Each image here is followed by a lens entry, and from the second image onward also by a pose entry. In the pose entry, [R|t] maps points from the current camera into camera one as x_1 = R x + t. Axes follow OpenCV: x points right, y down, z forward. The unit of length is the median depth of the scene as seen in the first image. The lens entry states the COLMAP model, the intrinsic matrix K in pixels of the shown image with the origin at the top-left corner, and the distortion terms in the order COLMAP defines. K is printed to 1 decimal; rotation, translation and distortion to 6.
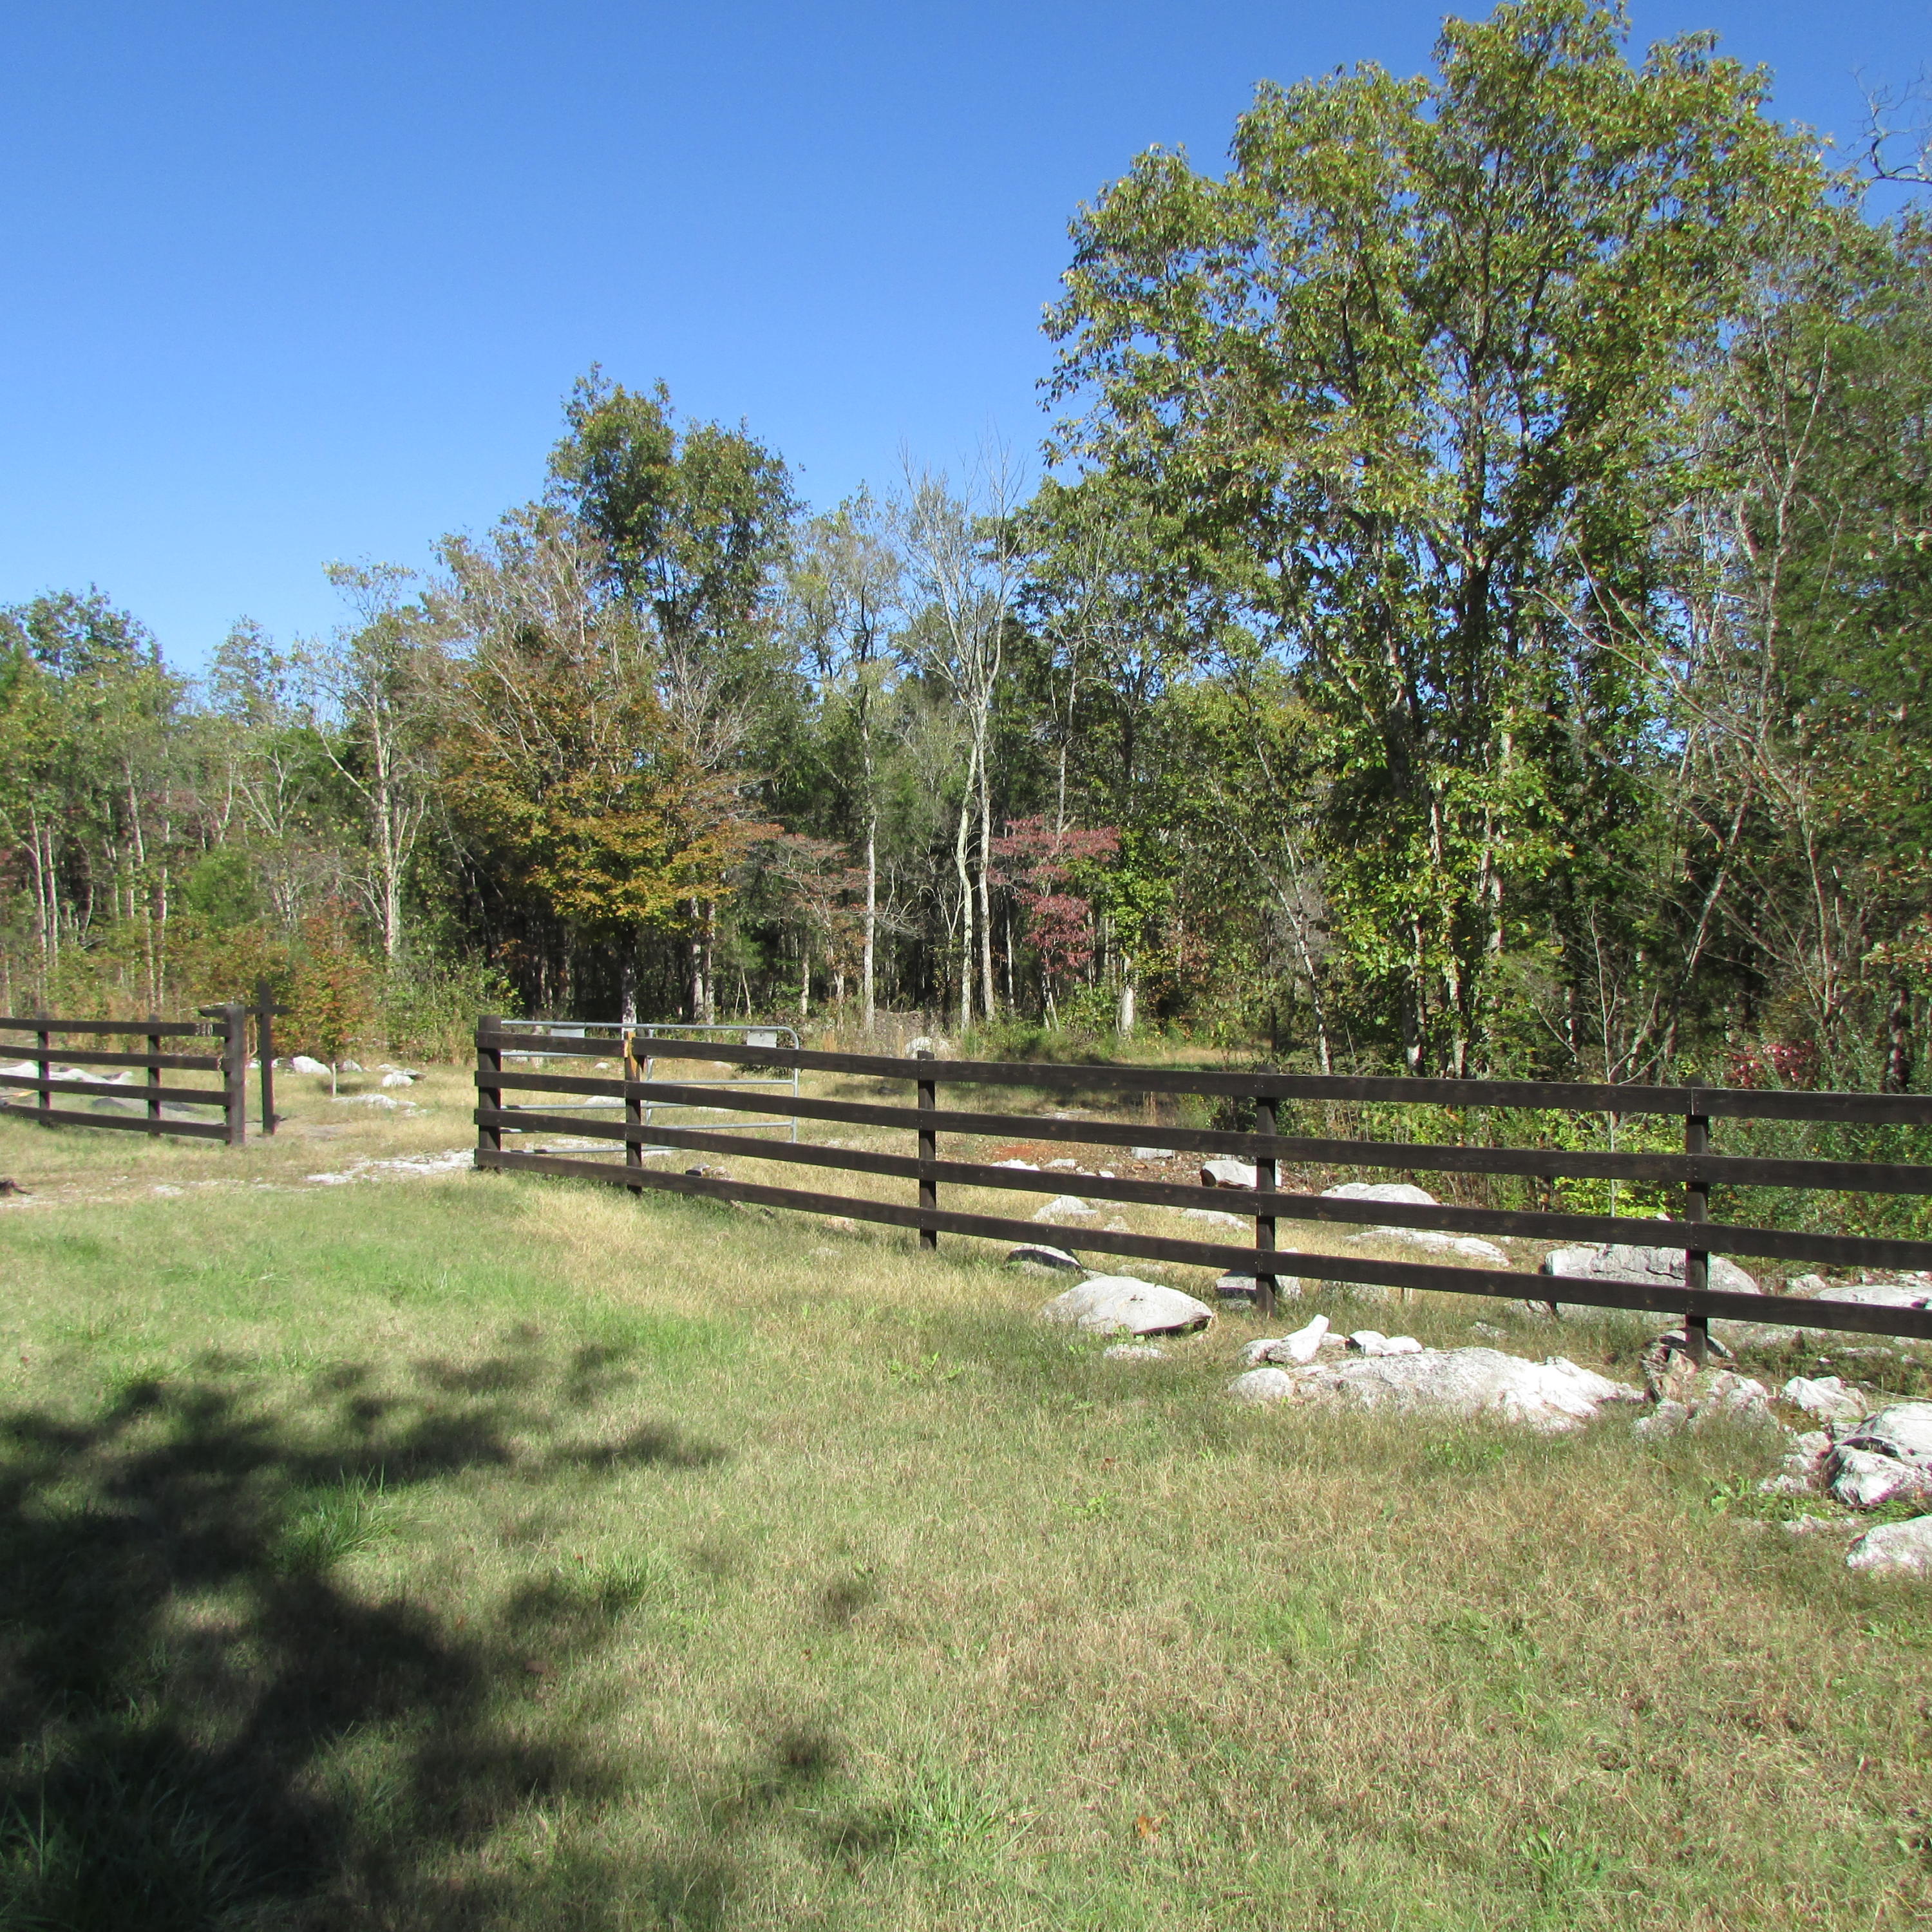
lens RADIAL K [[2169.2, 0, 1046.1], [0, 2169.2, 888.4], [0, 0, 1]] dist [0.023150, 0.000000]
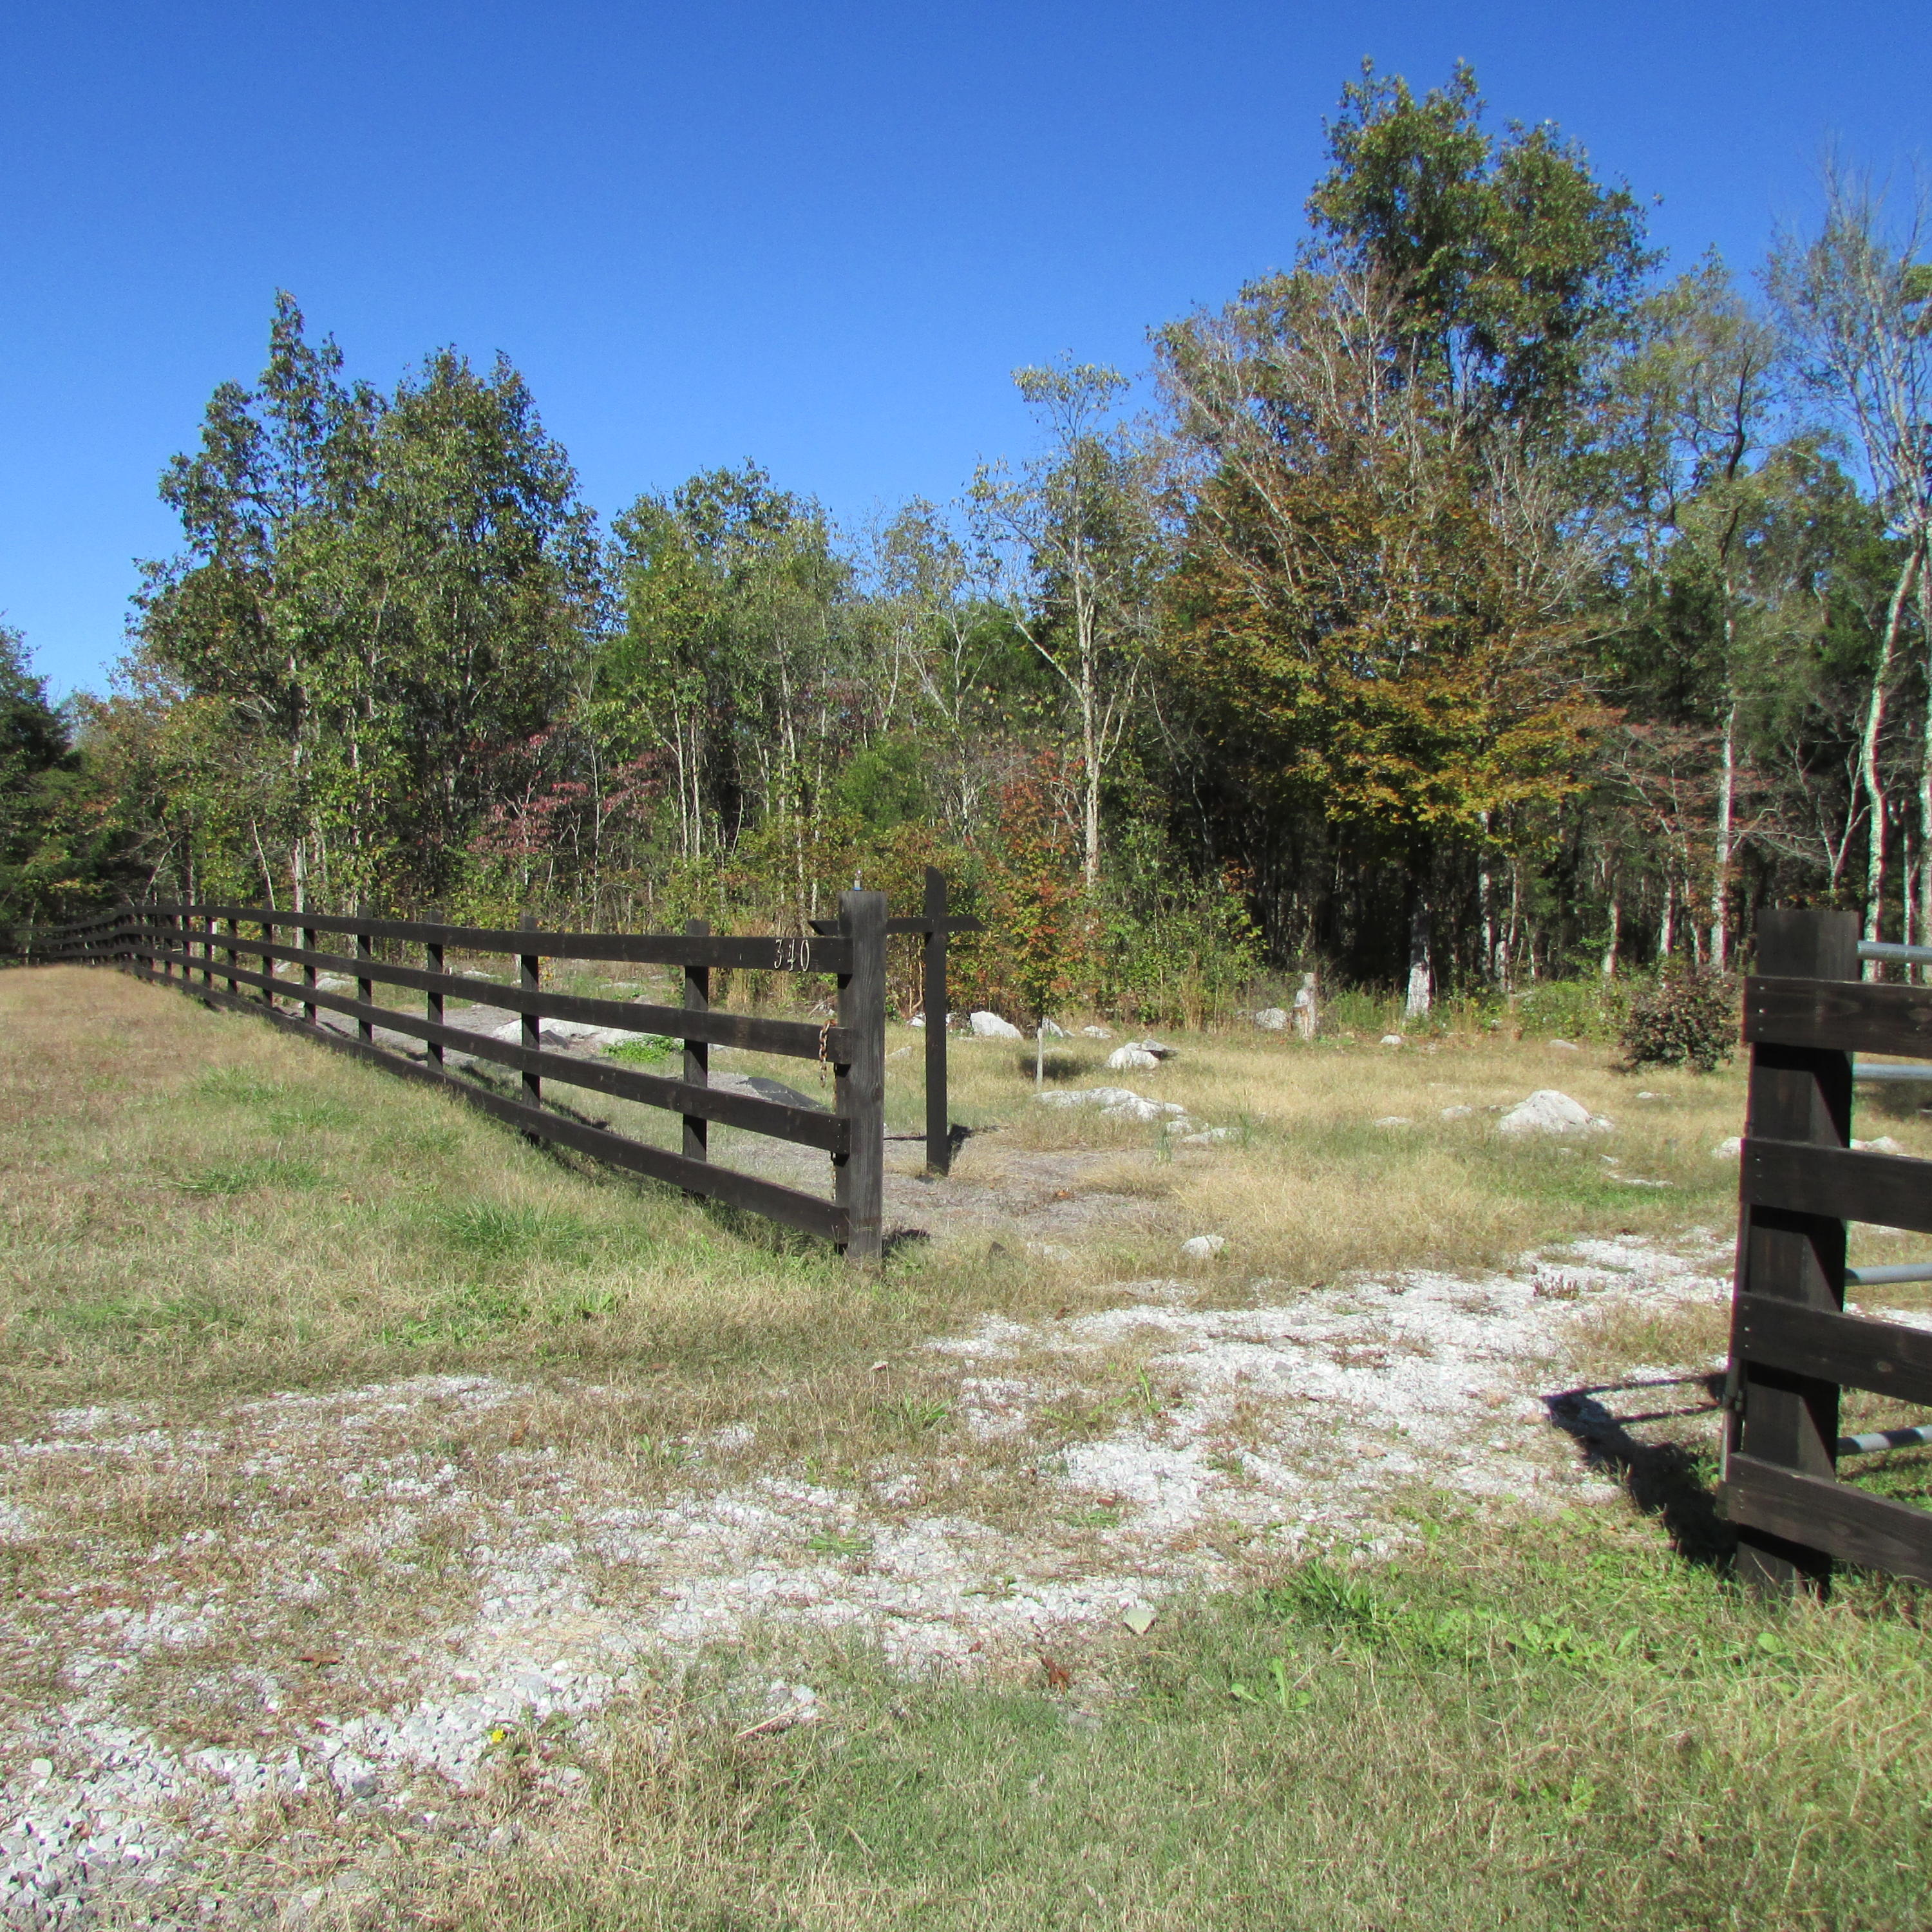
lens RADIAL K [[1961.8, 0, 964.5], [0, 1961.8, 954.2], [0, 0, 1]] dist [-0.034882, 0.000000]
pose [[0.945627, 0.023968, -0.324369, -0.131685], [-0.008873, 0.998811, 0.047935, 0.025982], [0.325133, -0.042450, 0.944715, 0.367723]]
